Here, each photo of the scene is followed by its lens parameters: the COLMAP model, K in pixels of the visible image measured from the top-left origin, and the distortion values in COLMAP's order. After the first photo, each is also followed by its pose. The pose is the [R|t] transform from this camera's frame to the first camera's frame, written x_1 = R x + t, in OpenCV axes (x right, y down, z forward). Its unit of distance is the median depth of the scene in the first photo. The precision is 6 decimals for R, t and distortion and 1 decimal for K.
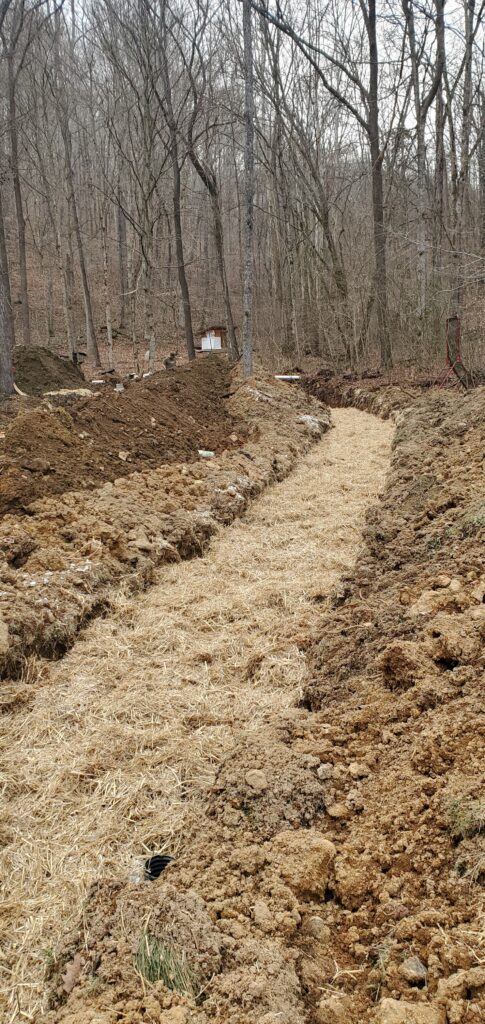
lens RADIAL K [[851.9, 0, 242.8], [0, 851.9, 542.8], [0, 0, 1]] dist [-0.005389, -0.018090]
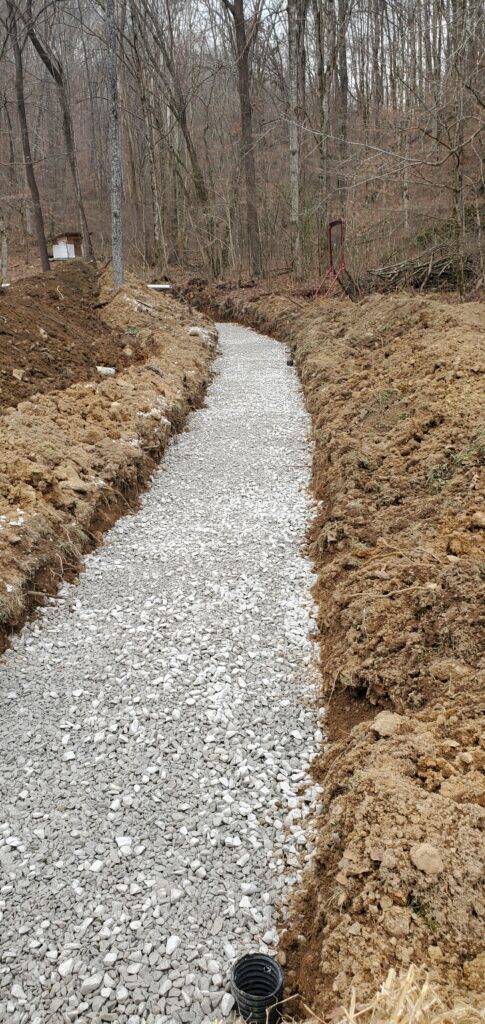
lens RADIAL K [[851.9, 0, 242.8], [0, 851.9, 542.8], [0, 0, 1]] dist [-0.005389, -0.018090]
pose [[0.984588, -0.051276, 0.167206, -0.079304], [0.035096, 0.994535, 0.098324, -0.013518], [-0.171334, -0.090941, 0.981007, 0.139927]]
